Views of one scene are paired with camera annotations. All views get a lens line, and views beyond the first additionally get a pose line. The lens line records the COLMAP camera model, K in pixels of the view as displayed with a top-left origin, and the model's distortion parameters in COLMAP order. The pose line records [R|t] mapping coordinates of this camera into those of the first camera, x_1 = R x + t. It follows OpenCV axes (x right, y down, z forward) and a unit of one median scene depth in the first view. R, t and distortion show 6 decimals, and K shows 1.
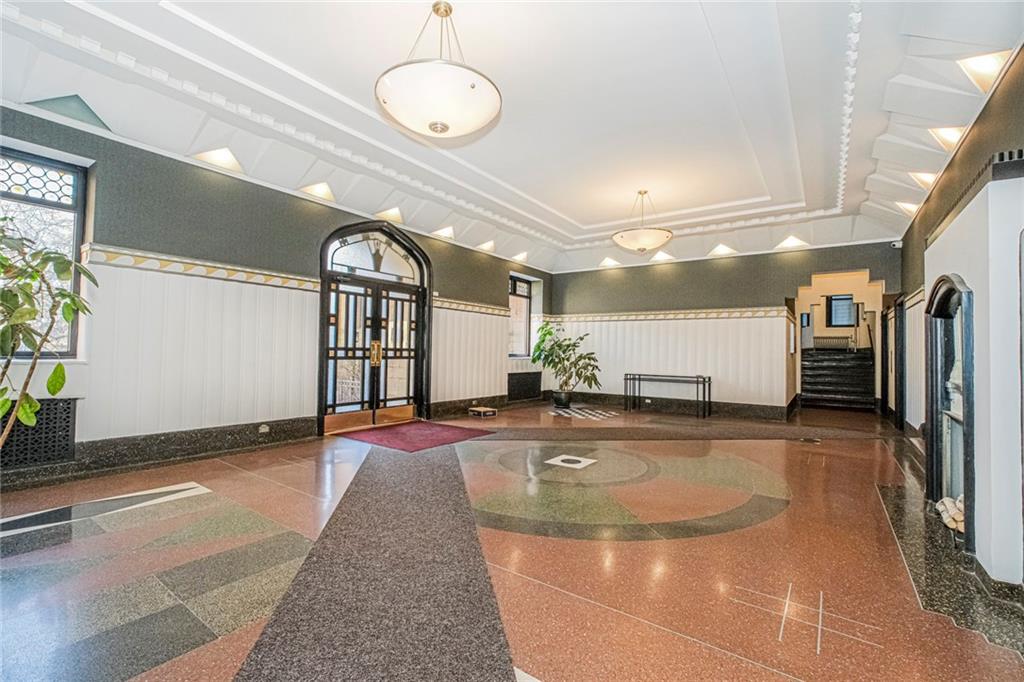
lens RADIAL K [[443.9, 0, 508.5], [0, 443.9, 341.4], [0, 0, 1]] dist [0.004820, -0.000390]
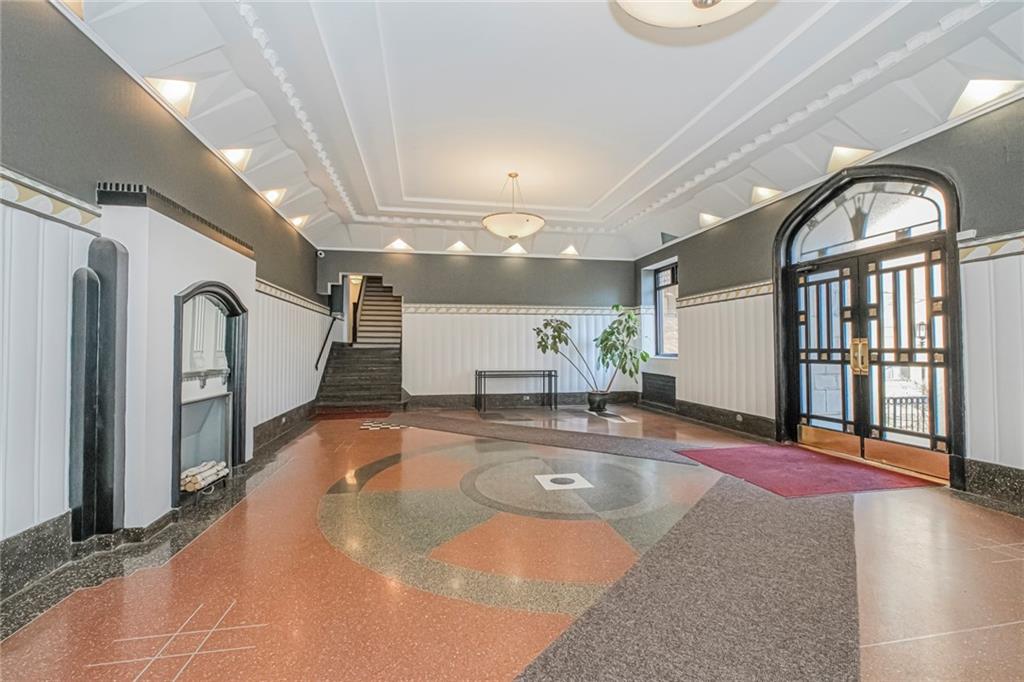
lens RADIAL K [[443.9, 0, 510.6], [0, 443.9, 338.9], [0, 0, 1]] dist [0.004820, -0.000390]
pose [[-0.688325, -0.034921, -0.724561, 0.593716], [0.004224, 0.998631, -0.052143, 0.033852], [0.725390, -0.038952, -0.687235, 1.090980]]
